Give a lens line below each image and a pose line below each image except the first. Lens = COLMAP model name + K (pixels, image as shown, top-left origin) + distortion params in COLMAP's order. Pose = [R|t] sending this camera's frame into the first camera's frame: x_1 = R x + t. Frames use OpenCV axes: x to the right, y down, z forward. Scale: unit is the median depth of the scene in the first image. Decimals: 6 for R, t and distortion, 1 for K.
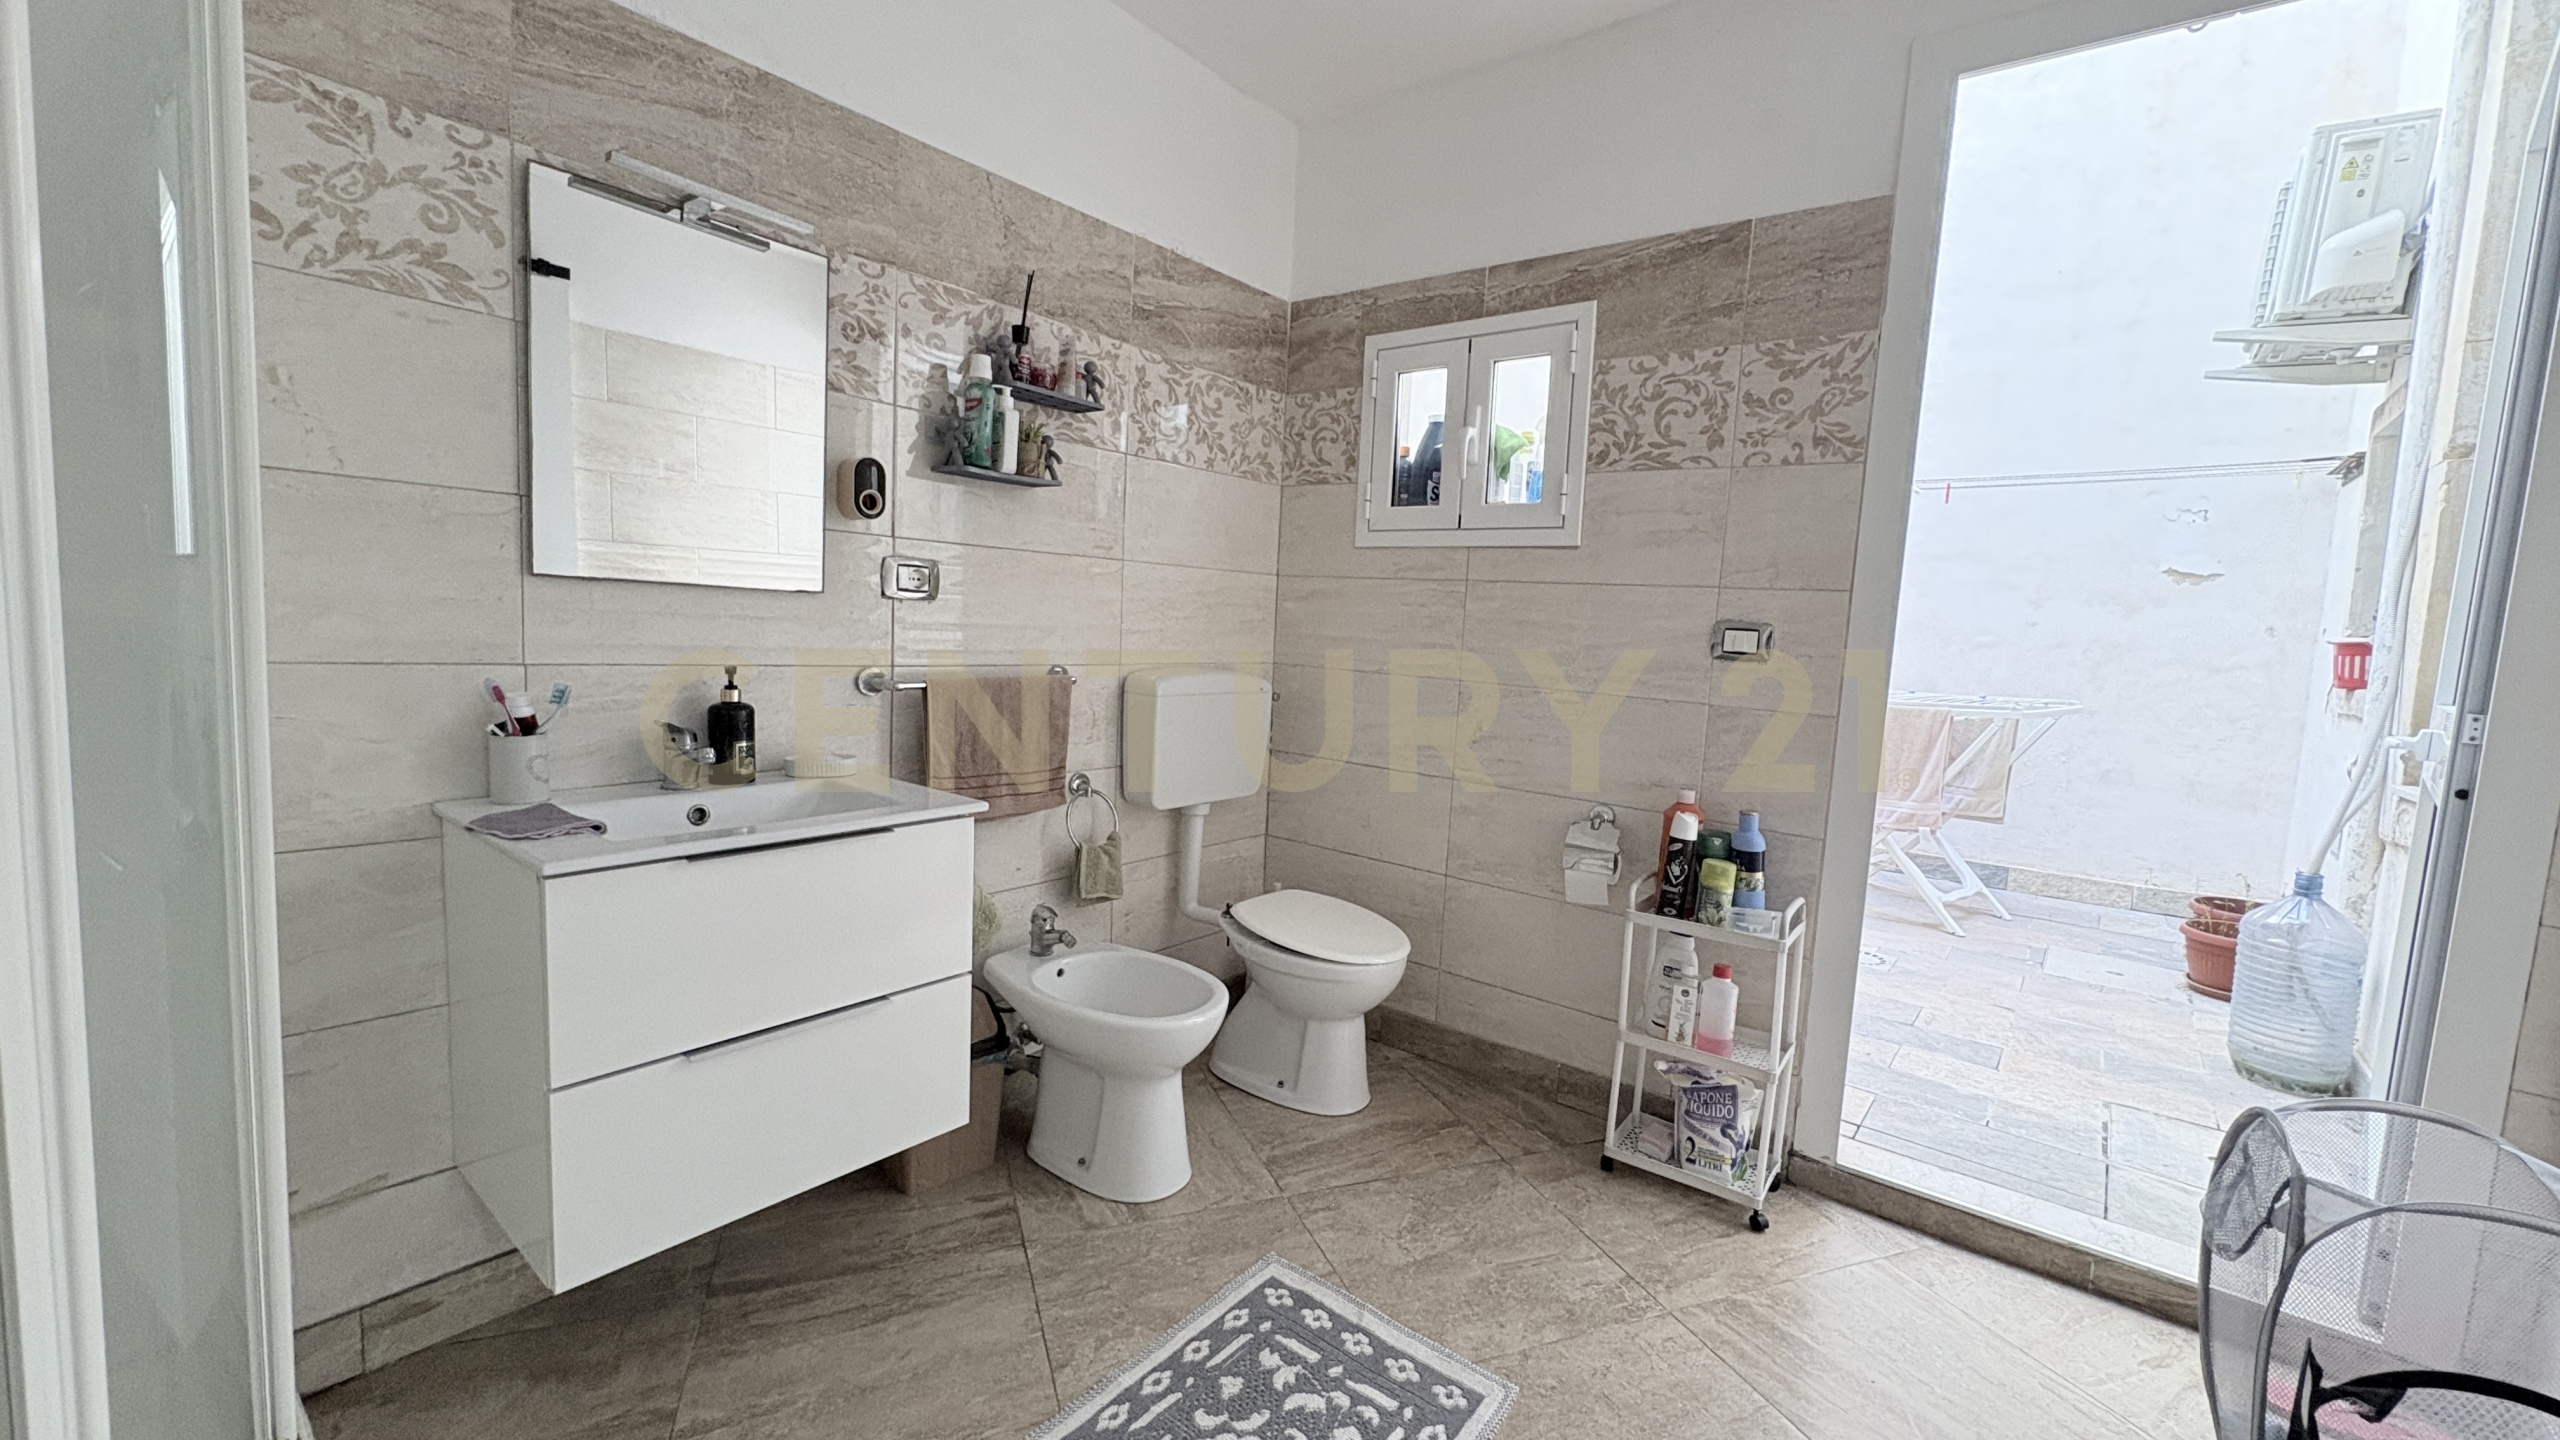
lens RADIAL K [[1011.5, 0, 1270.4], [0, 1011.5, 721.0], [0, 0, 1]] dist [0.002761, 0.000154]
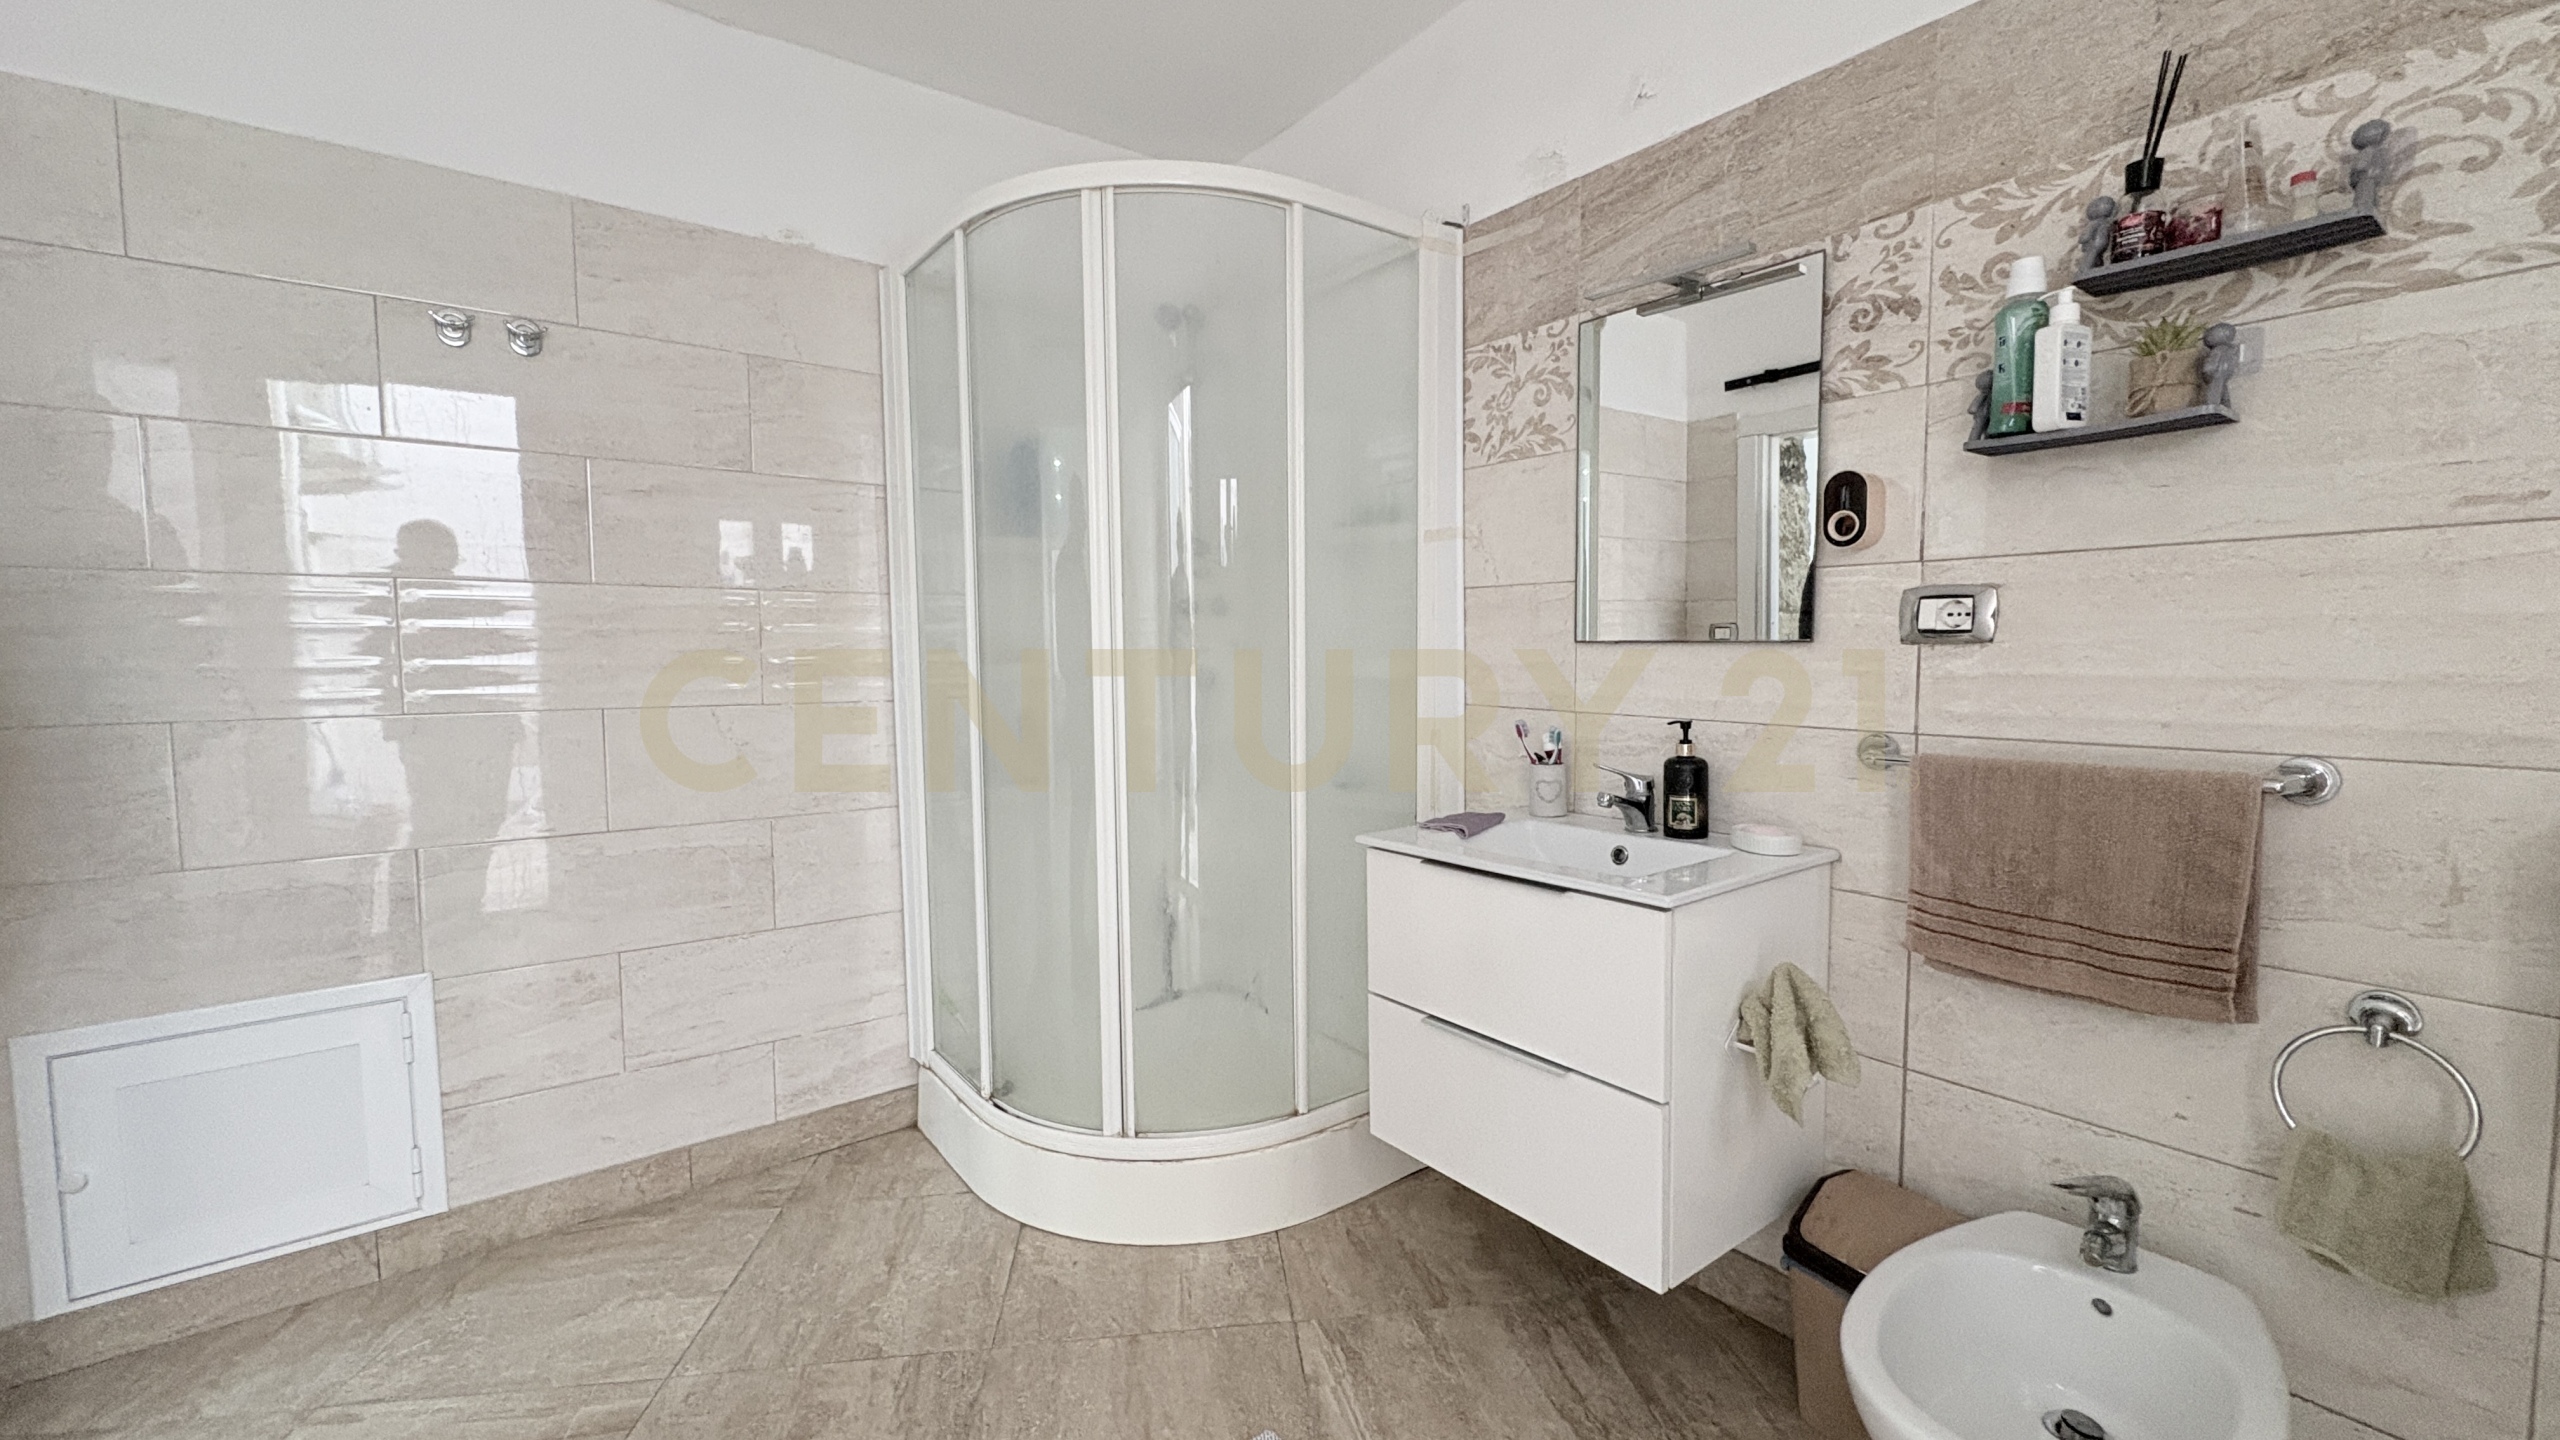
lens RADIAL K [[1011.5, 0, 1261.4], [0, 1011.5, 698.7], [0, 0, 1]] dist [0.002761, 0.000154]
pose [[-0.252919, 0.019317, -0.967295, 0.658767], [-0.085245, 0.995467, 0.042169, -0.099047], [0.963725, 0.093122, -0.250126, 1.012907]]
